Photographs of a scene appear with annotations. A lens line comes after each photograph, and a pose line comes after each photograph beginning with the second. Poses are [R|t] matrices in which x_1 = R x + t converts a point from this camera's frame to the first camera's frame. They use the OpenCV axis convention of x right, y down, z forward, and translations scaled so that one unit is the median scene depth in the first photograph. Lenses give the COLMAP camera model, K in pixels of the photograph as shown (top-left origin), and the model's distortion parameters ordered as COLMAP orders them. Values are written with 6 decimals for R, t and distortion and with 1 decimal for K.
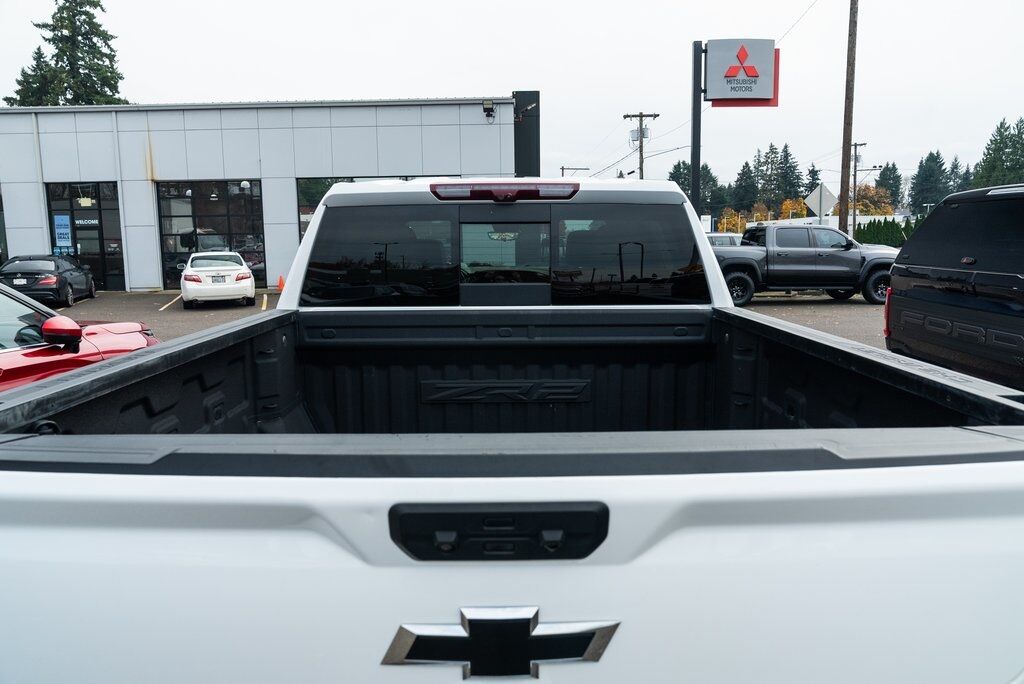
lens RADIAL K [[697.0, 0, 514.4], [0, 697.0, 341.1], [0, 0, 1]] dist [-0.030310, 0.015195]
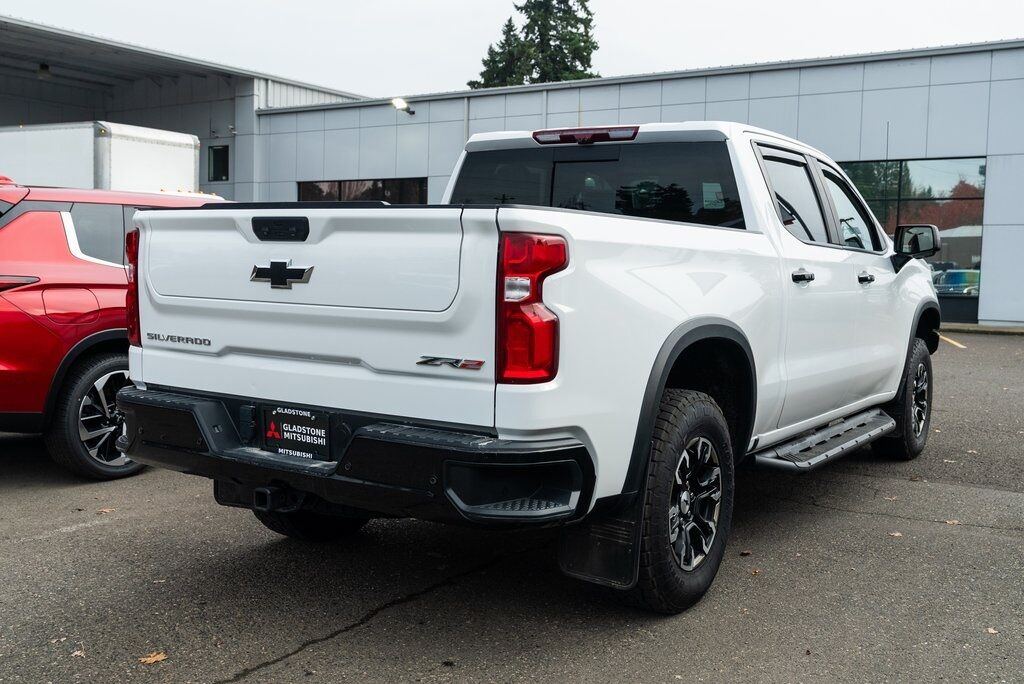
lens RADIAL K [[1074.7, 0, 508.6], [0, 1074.7, 340.8], [0, 0, 1]] dist [0.015646, 0.000000]
pose [[0.830056, 0.069480, -0.553335, 0.134526], [-0.112963, 0.992588, -0.044819, 0.034588], [0.546120, 0.099708, 0.831752, -0.086882]]
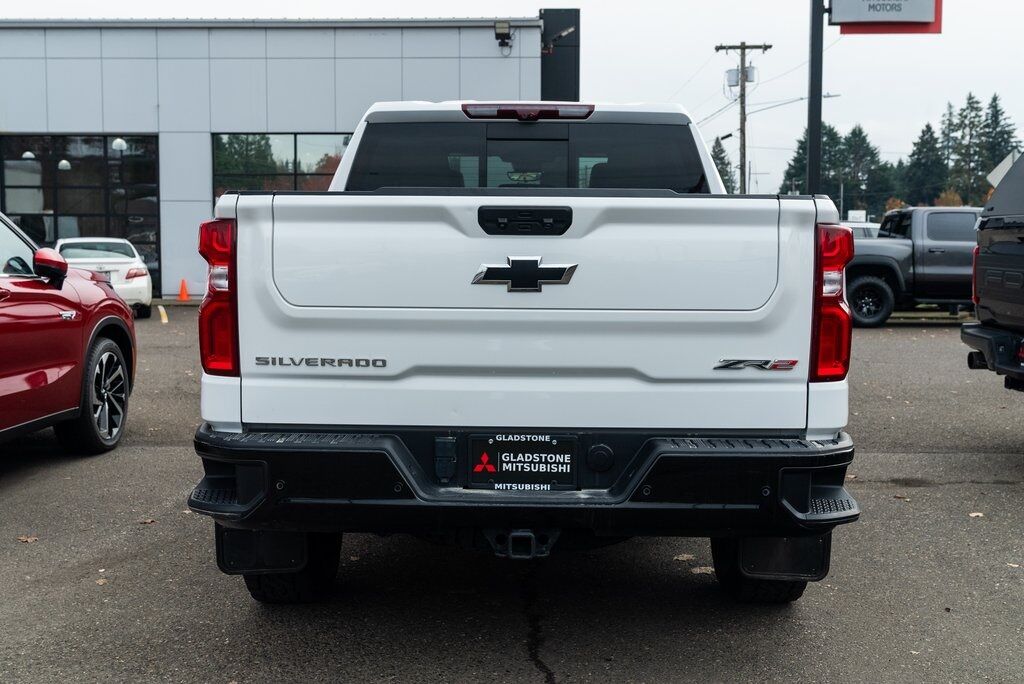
lens RADIAL K [[1185.9, 0, 511.5], [0, 1185.9, 343.4], [0, 0, 1]] dist [0.025560, 0.000000]
pose [[0.999618, 0.016576, -0.022128, 0.001177], [-0.018037, 0.997554, -0.067534, 0.040742], [0.020954, 0.067908, 0.997472, -0.125017]]
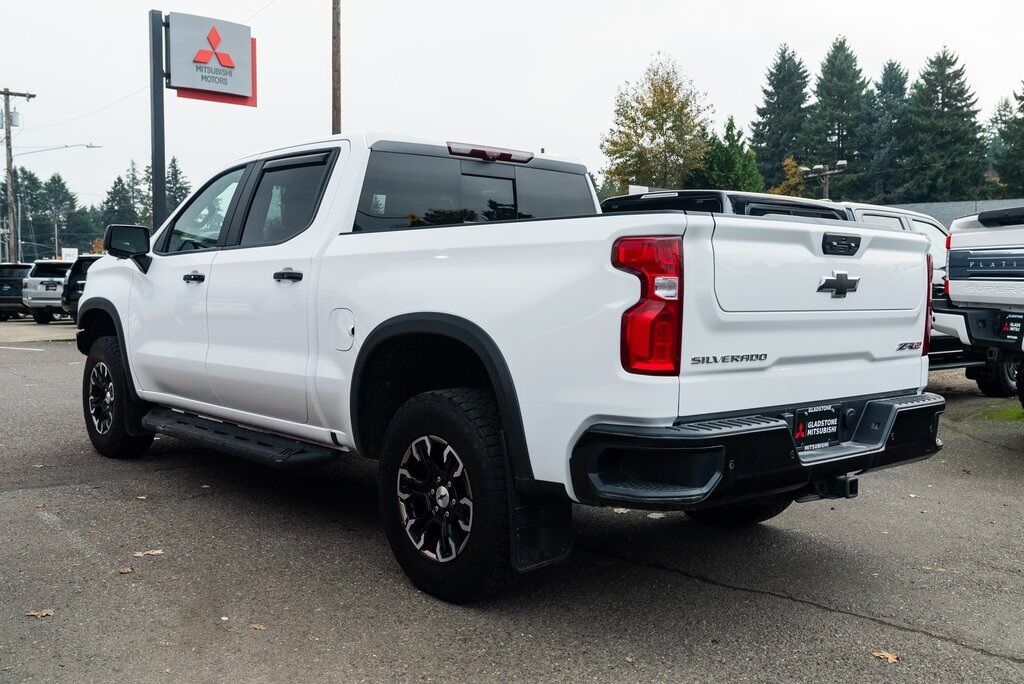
lens RADIAL K [[996.3, 0, 514.4], [0, 996.3, 340.5], [0, 0, 1]] dist [0.010886, 0.000000]
pose [[0.754967, -0.021288, 0.655417, -0.173140], [0.083649, 0.994434, -0.064055, 0.037031], [-0.650405, 0.103184, 0.752546, -0.057941]]
